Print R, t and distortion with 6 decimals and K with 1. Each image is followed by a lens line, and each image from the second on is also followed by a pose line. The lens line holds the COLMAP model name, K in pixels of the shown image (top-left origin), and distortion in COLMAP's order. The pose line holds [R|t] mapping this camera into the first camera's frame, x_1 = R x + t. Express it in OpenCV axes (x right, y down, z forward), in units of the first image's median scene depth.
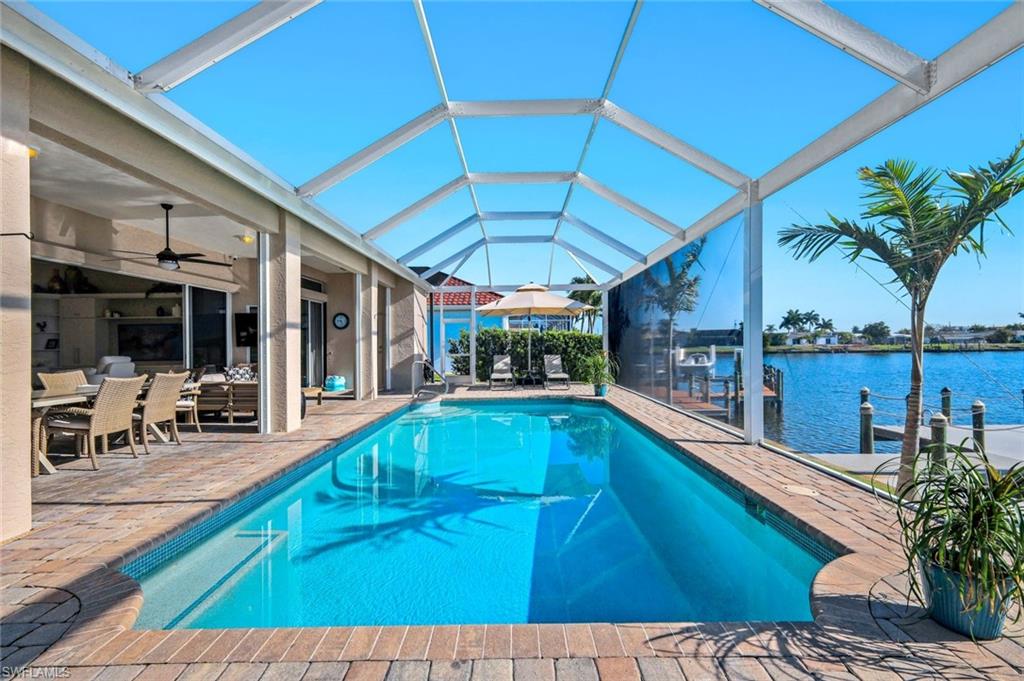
lens RADIAL K [[451.1, 0, 514.5], [0, 451.1, 348.0], [0, 0, 1]] dist [0.004332, -0.000503]
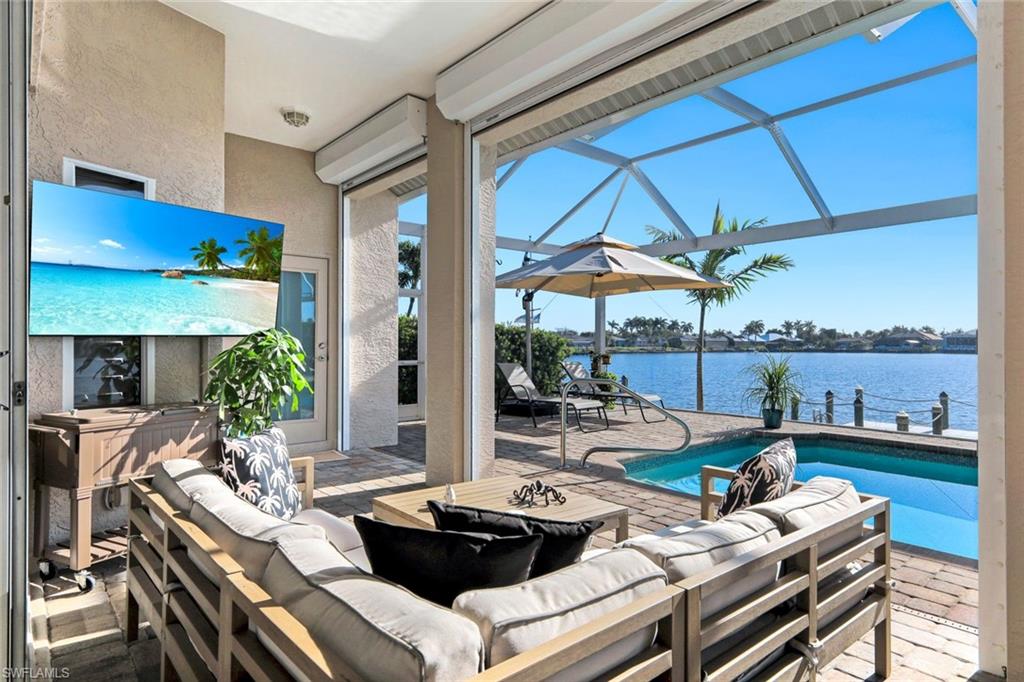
lens RADIAL K [[575.5, 0, 511.8], [0, 575.5, 338.9], [0, 0, 1]] dist [0.003214, -0.000507]
pose [[0.767769, 0.017927, 0.640476, -0.411123], [-0.006306, 0.999772, -0.020425, 0.001293], [-0.640696, 0.011643, 0.767707, 0.421455]]
